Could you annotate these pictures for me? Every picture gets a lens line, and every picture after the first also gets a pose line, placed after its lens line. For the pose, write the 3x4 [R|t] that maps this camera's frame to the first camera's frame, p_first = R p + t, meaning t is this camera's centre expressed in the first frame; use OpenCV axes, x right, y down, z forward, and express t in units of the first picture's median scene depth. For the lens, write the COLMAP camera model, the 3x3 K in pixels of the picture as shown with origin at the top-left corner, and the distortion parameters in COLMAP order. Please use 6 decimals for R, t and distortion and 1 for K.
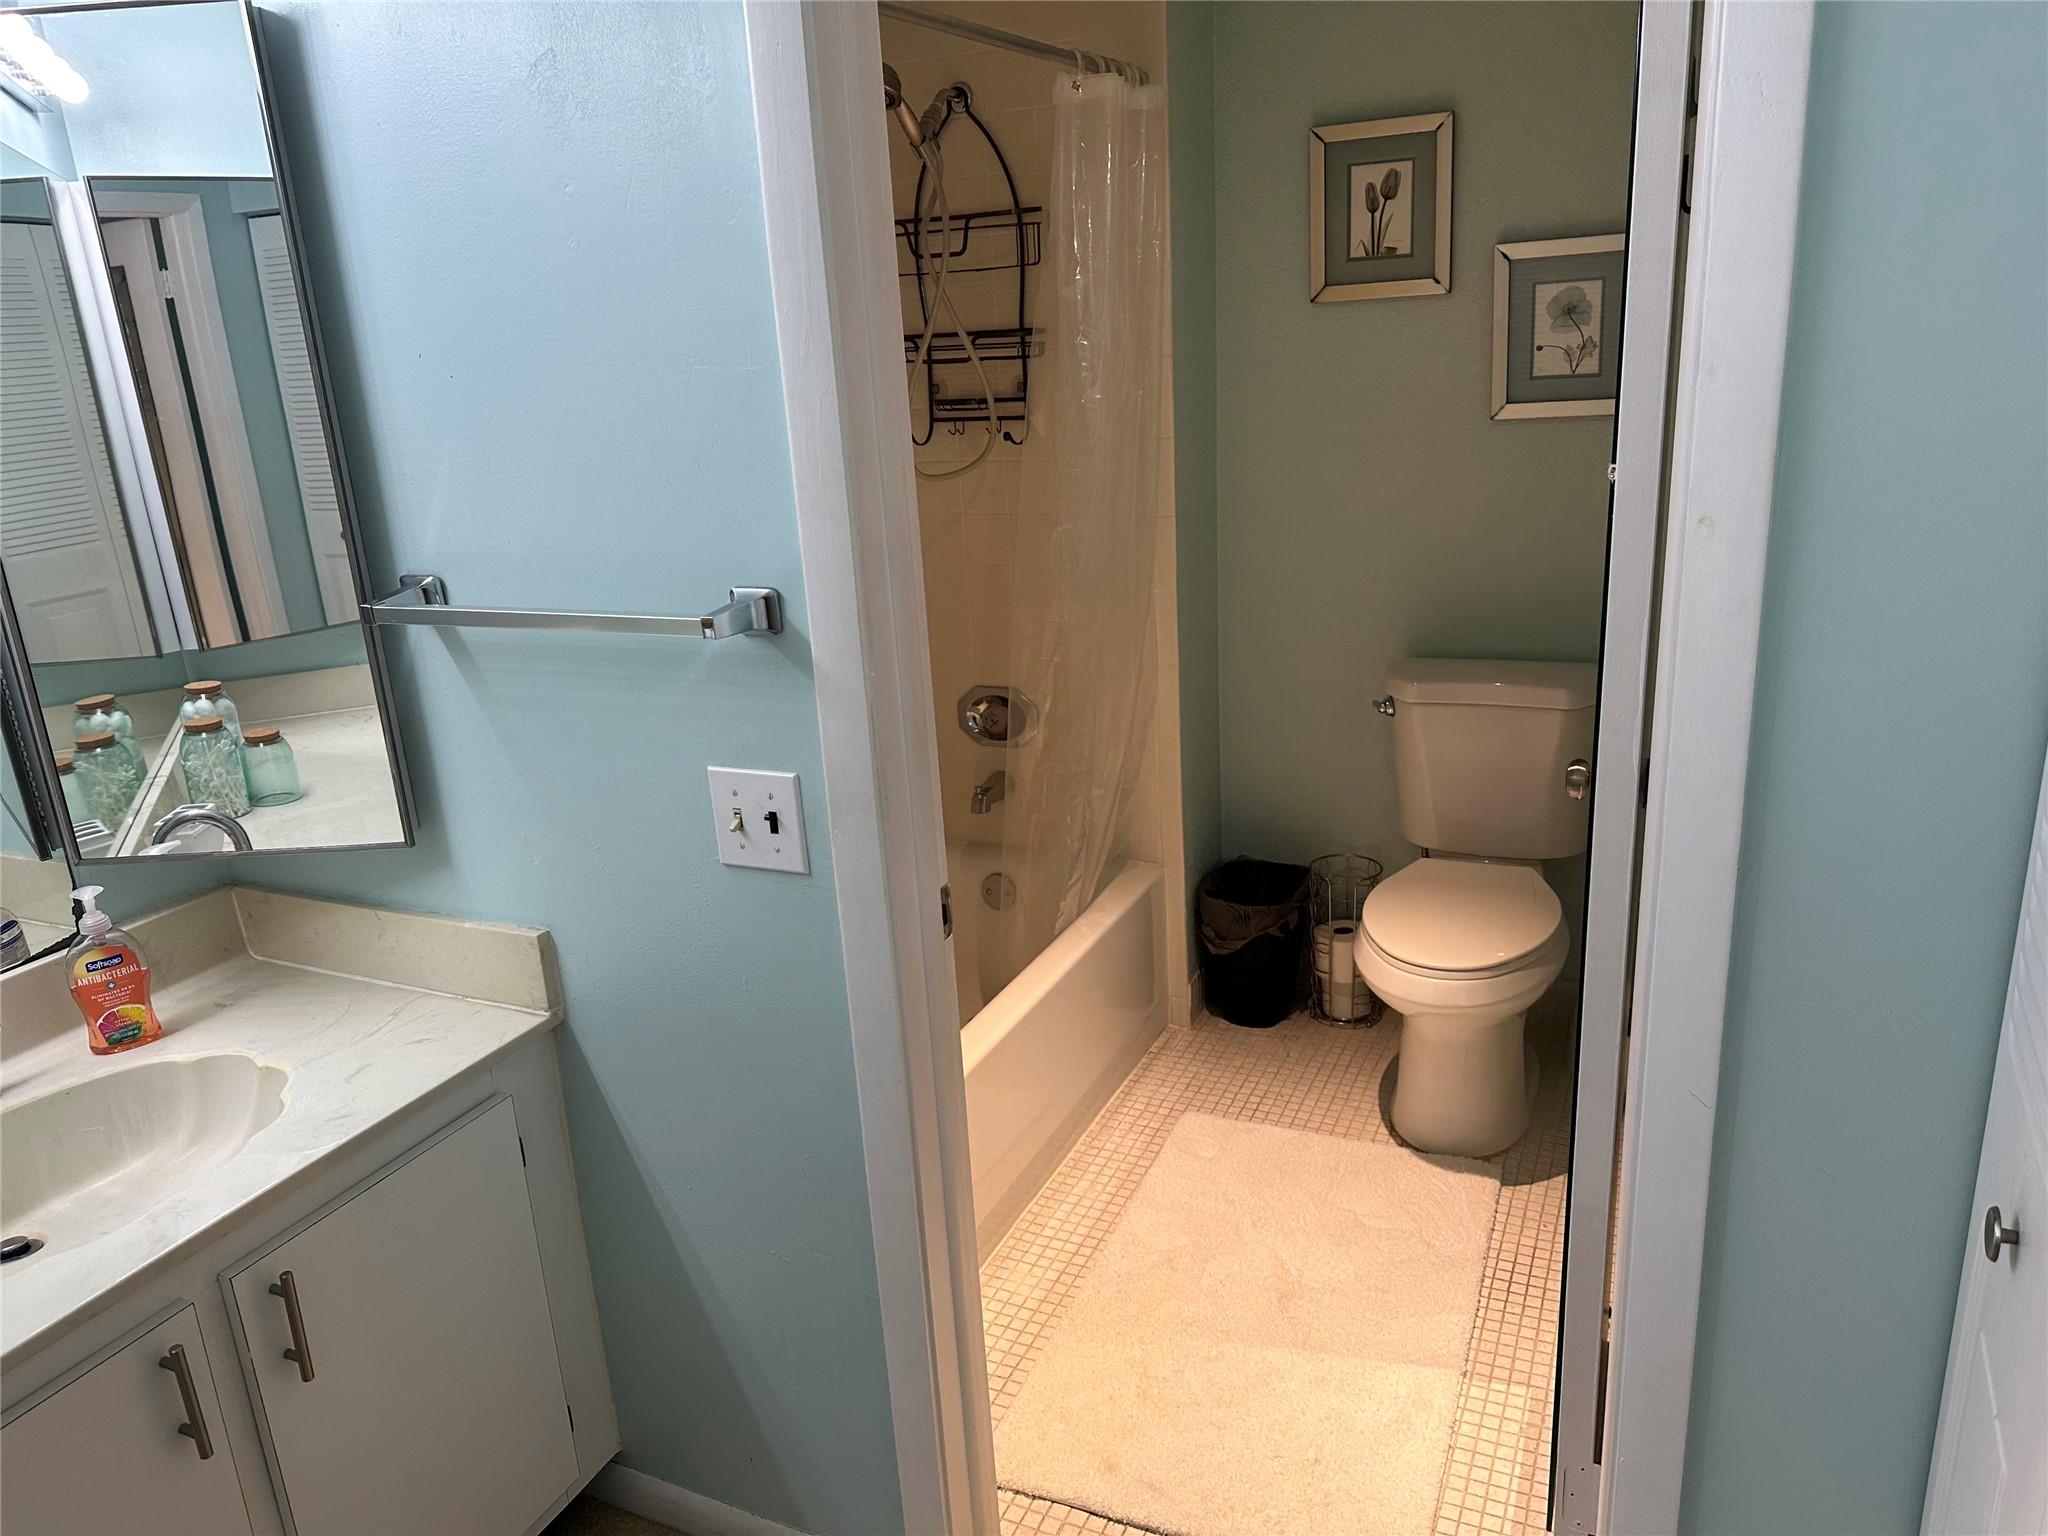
lens RADIAL K [[1454.1, 0, 1041.5], [0, 1454.1, 801.8], [0, 0, 1]] dist [0.009918, -0.000740]
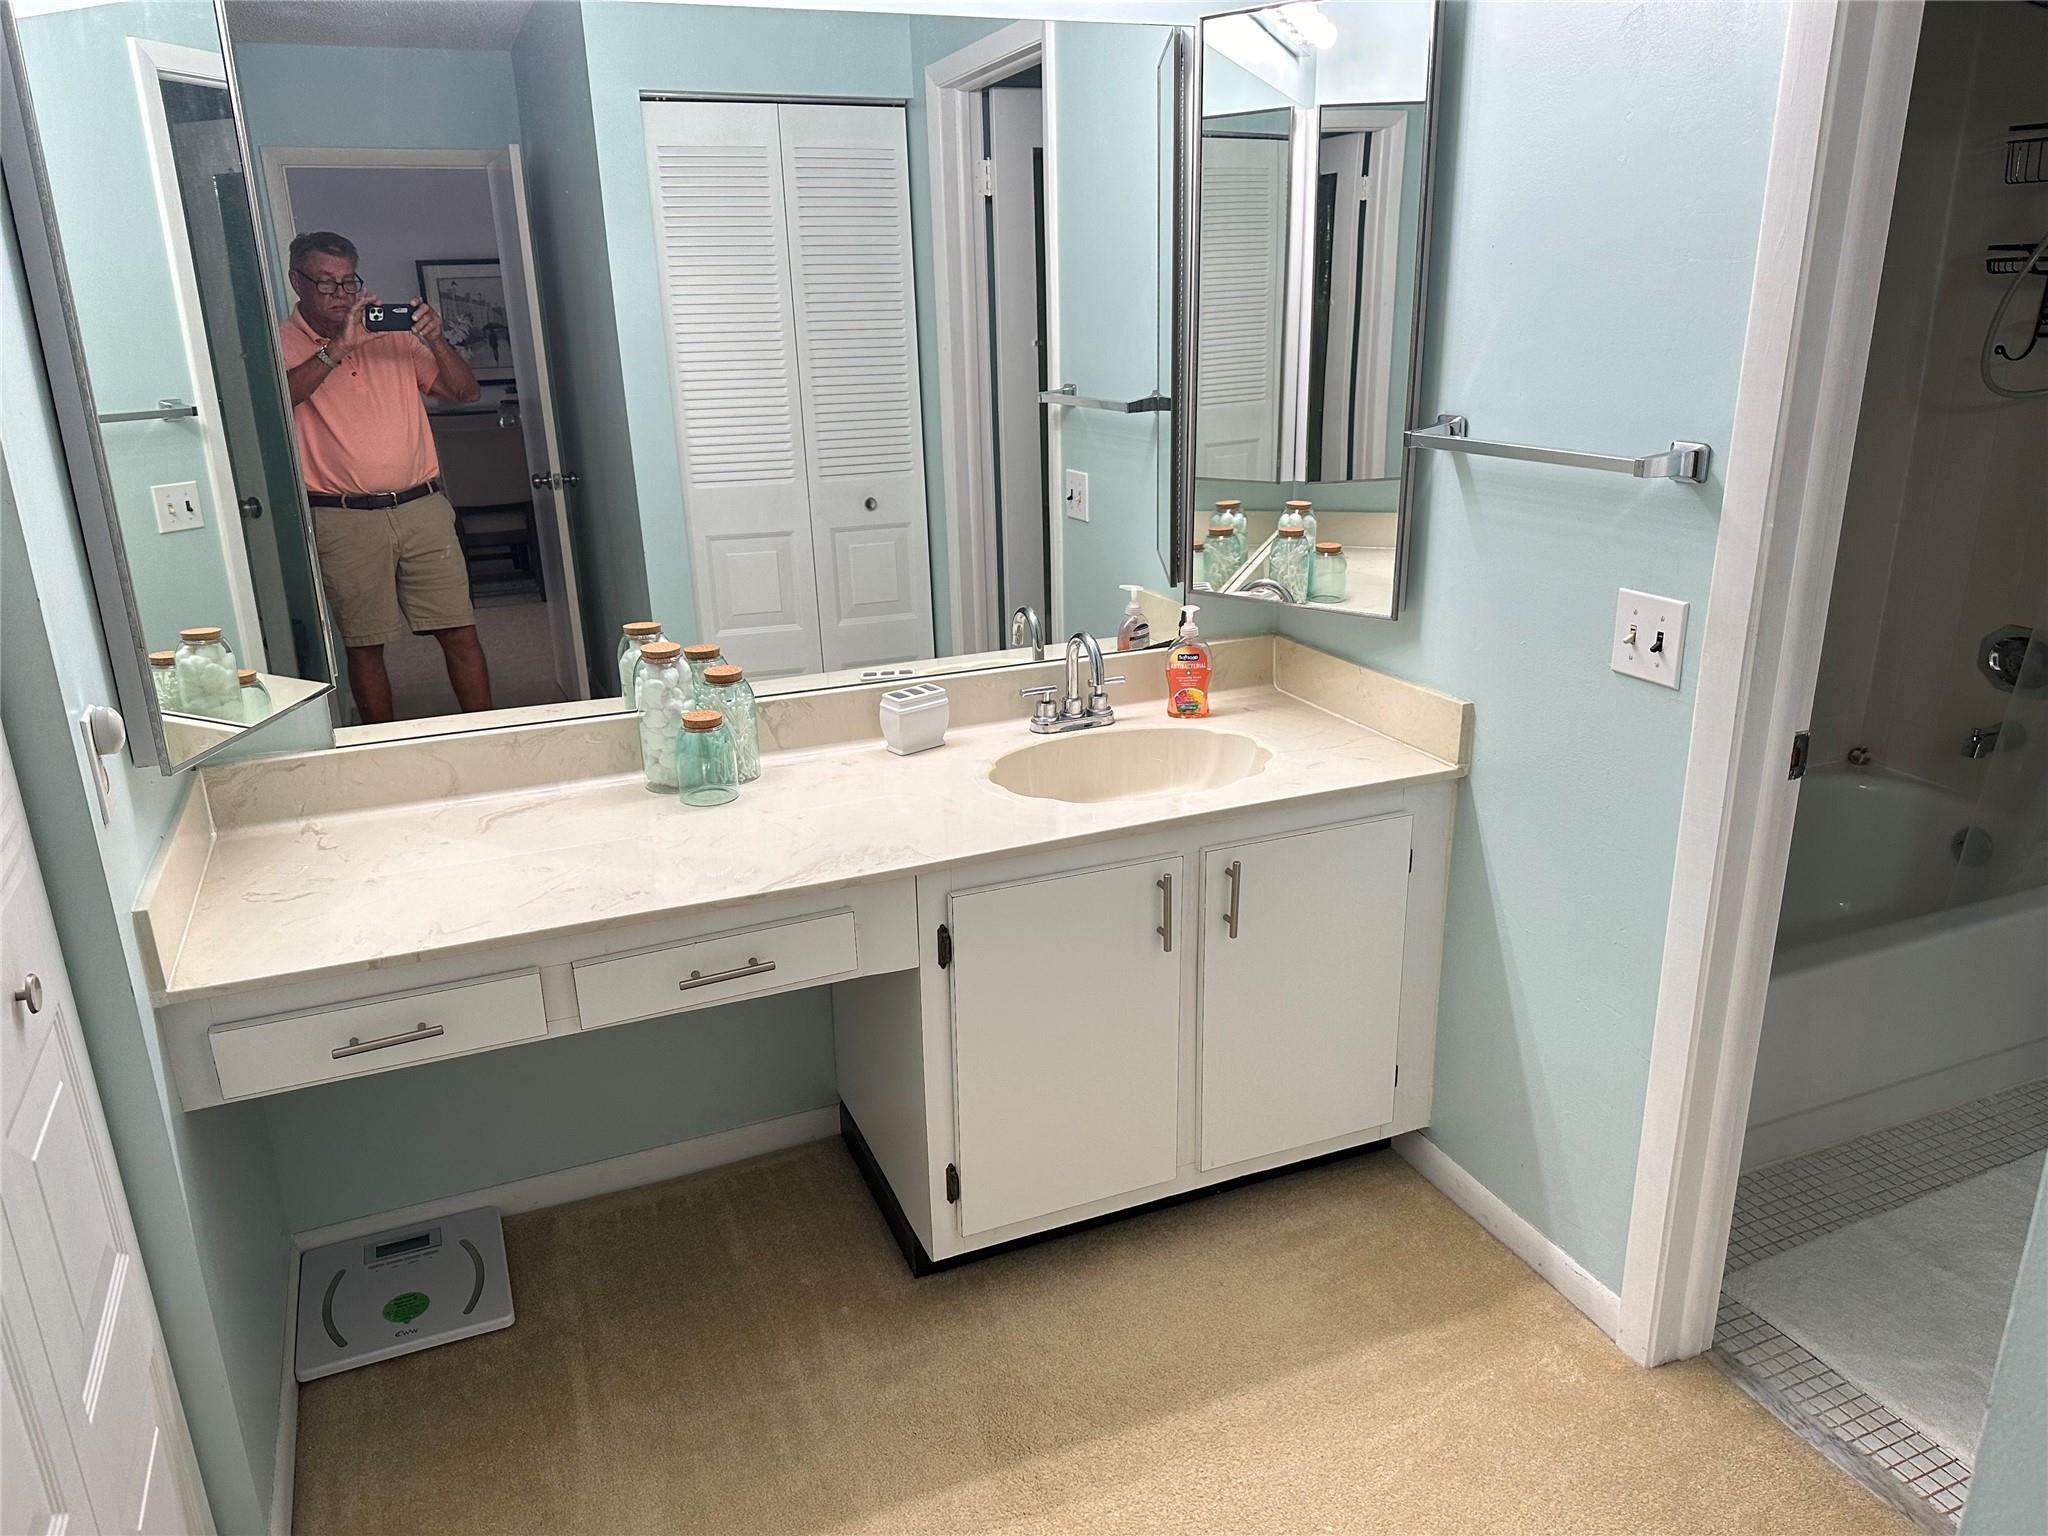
lens RADIAL K [[1454.1, 0, 1041.5], [0, 1454.1, 801.8], [0, 0, 1]] dist [0.009918, -0.000740]
pose [[0.749450, 0.260970, -0.608457, 0.171528], [-0.224886, 0.964737, 0.136783, 0.078249], [0.622697, 0.034322, 0.781710, -0.226723]]
